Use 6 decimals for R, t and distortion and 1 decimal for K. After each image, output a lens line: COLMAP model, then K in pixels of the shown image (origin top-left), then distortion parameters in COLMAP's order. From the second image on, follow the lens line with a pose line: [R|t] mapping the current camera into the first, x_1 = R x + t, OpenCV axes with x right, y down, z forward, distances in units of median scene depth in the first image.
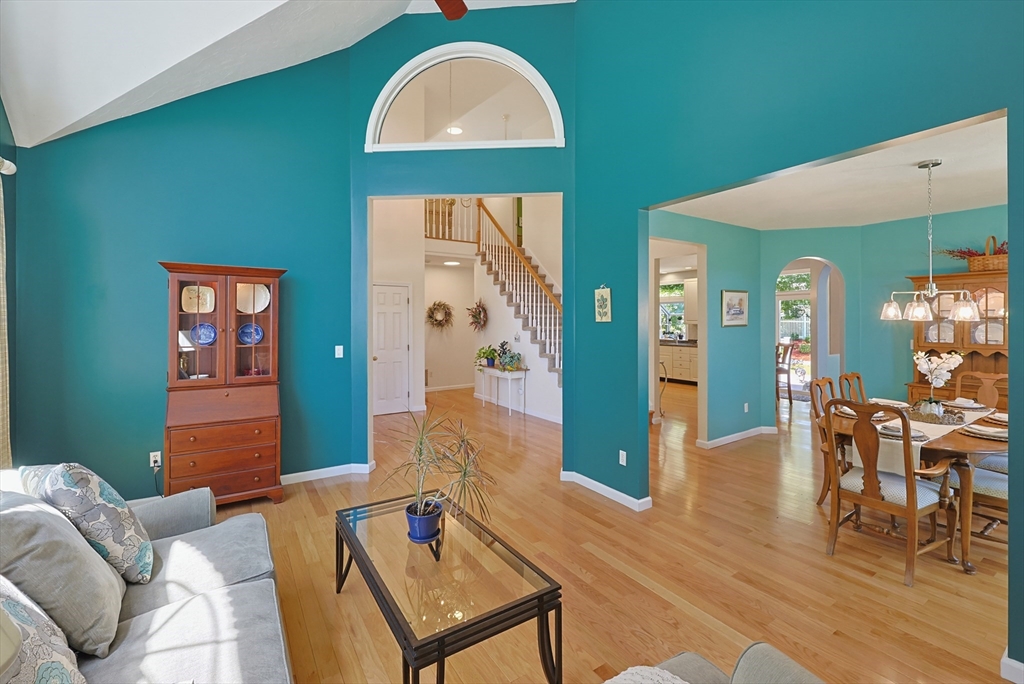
lens RADIAL K [[439.0, 0, 527.3], [0, 439.0, 321.8], [0, 0, 1]] dist [-0.000058, 0.000324]
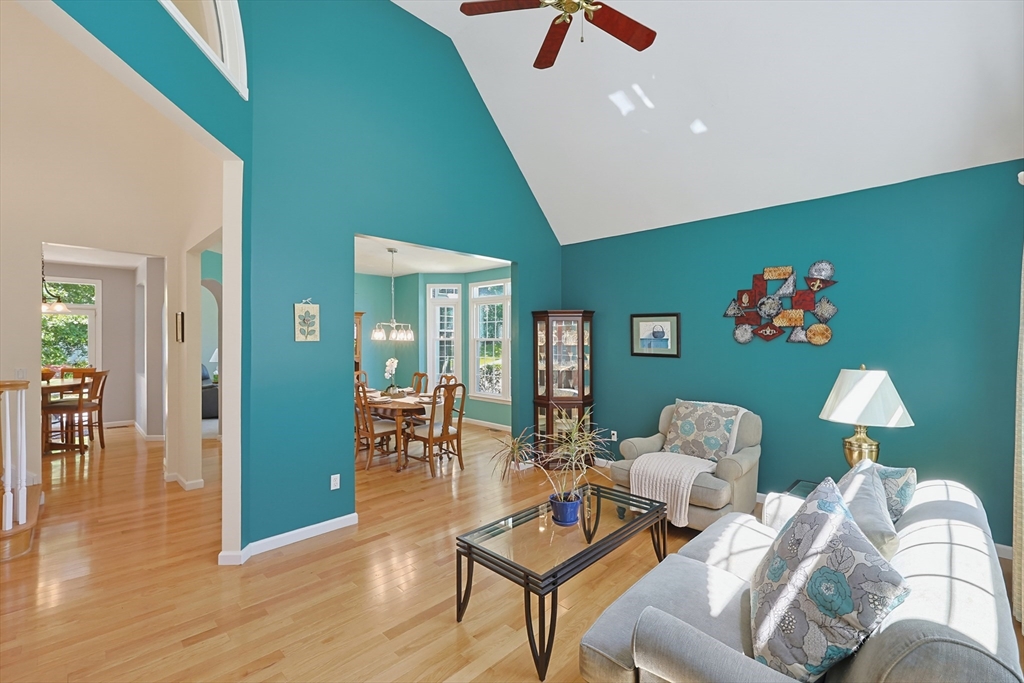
lens RADIAL K [[439.0, 0, 509.6], [0, 439.0, 341.6], [0, 0, 1]] dist [-0.000058, 0.000324]
pose [[-0.204113, -0.002093, 0.978945, -0.771601], [0.007140, 0.999968, 0.003627, 0.000266], [-0.978921, 0.007730, -0.204092, 0.783685]]
